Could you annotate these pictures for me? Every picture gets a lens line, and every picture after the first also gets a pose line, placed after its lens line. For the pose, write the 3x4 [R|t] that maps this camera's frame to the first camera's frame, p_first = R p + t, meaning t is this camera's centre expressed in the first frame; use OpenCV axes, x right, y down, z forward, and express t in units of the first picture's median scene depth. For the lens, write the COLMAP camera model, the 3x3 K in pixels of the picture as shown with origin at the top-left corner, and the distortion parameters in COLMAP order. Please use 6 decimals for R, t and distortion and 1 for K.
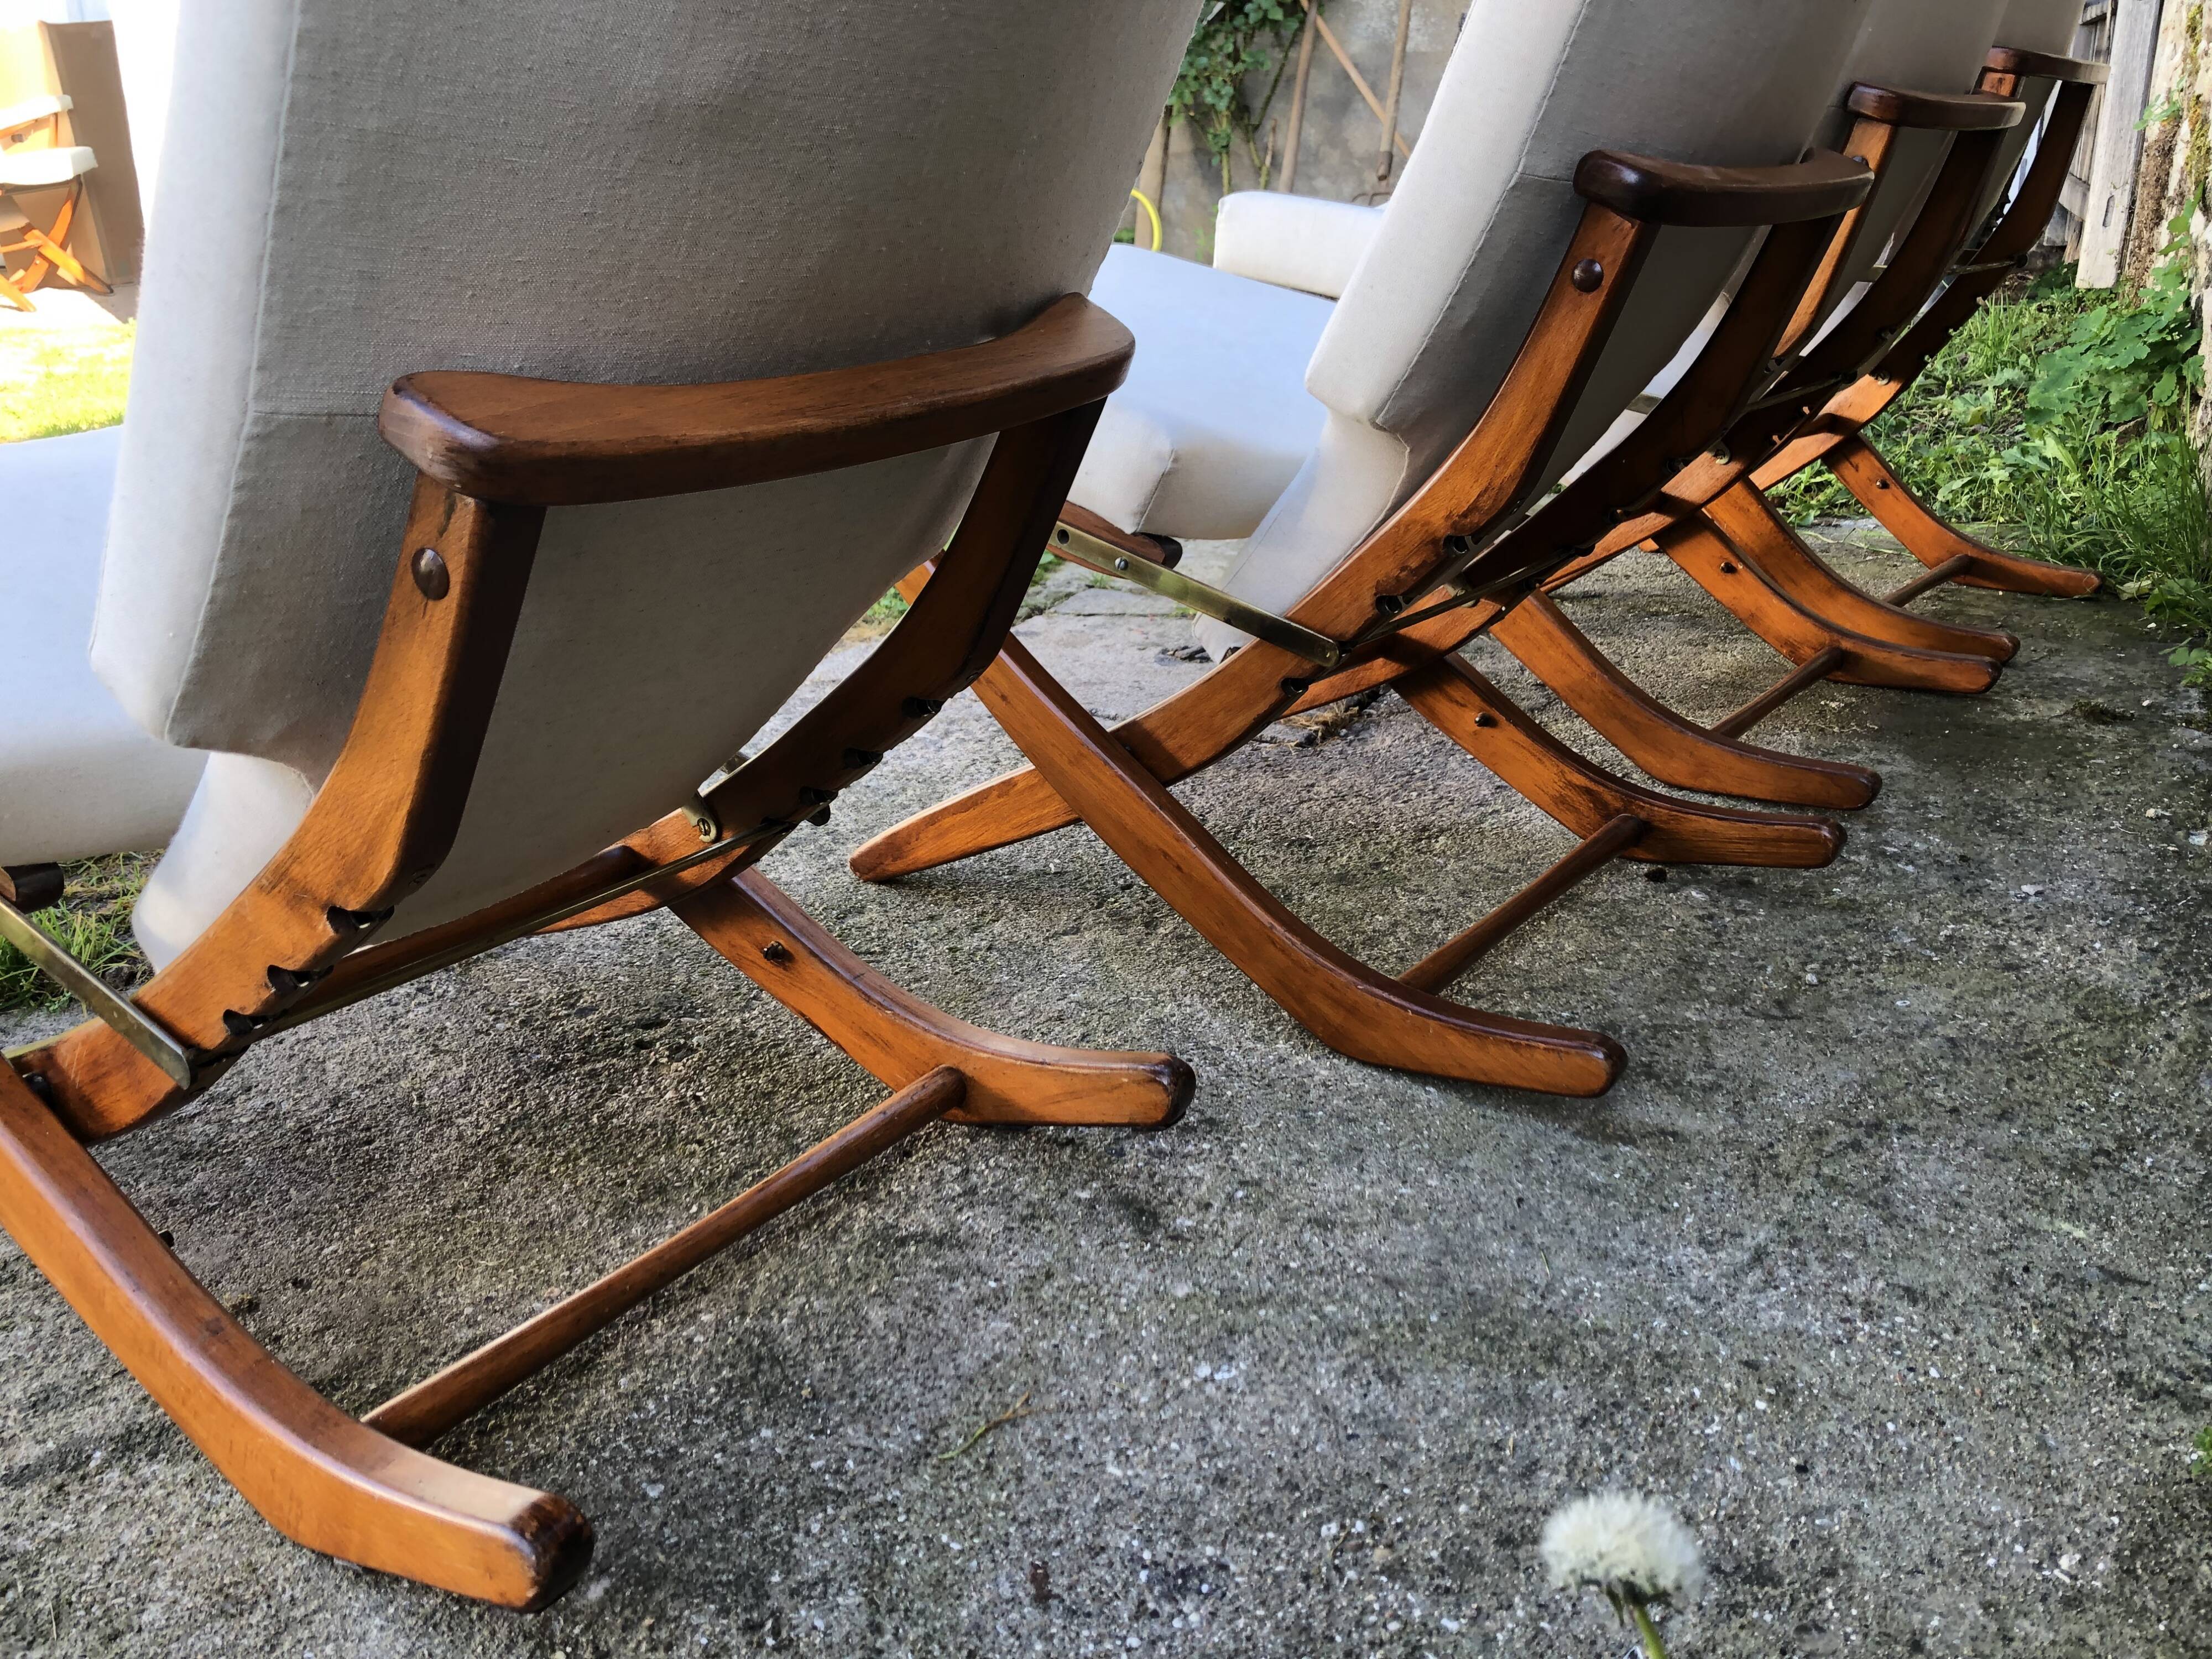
lens RADIAL K [[1838.4, 0, 1070.3], [0, 1838.4, 832.9], [0, 0, 1]] dist [-0.001422, 0.017828]
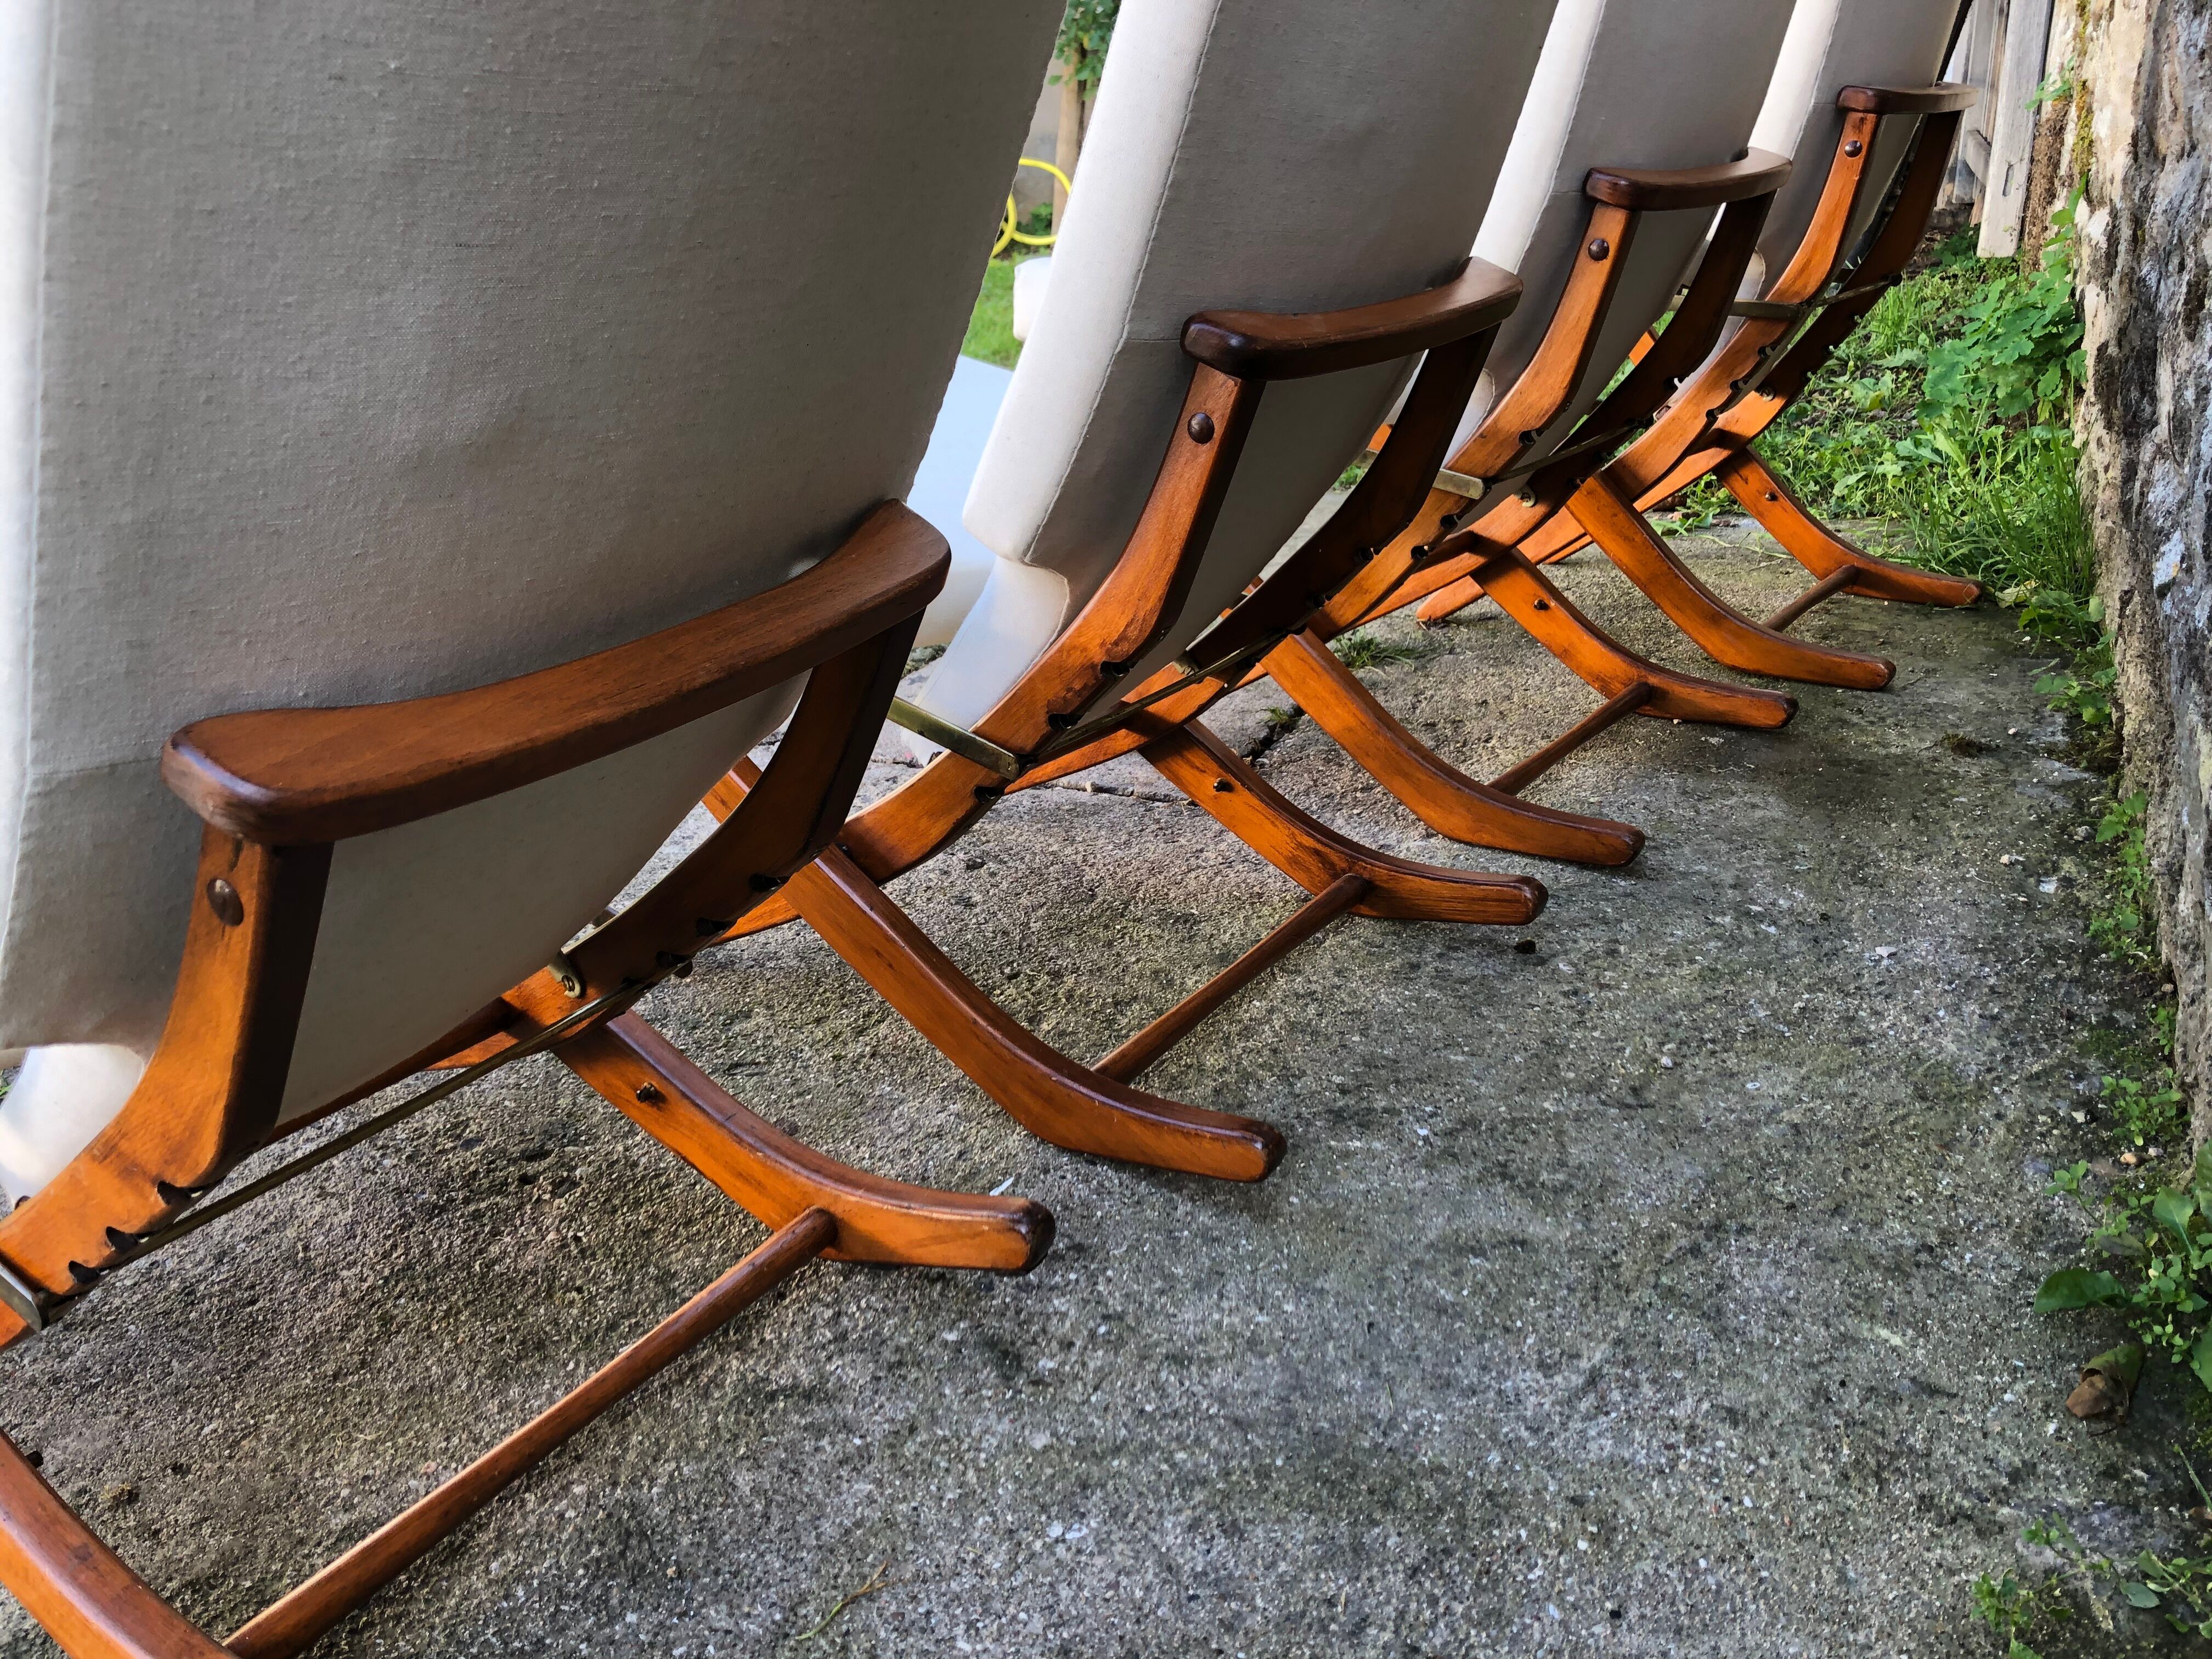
lens RADIAL K [[1844.2, 0, 1079.4], [0, 1844.2, 838.2], [0, 0, 1]] dist [-0.042522, 0.100261]
pose [[0.999061, -0.033577, 0.027392, 0.065798], [0.032622, 0.998869, 0.034600, -0.125536], [-0.028523, -0.033674, 0.999026, -0.024944]]
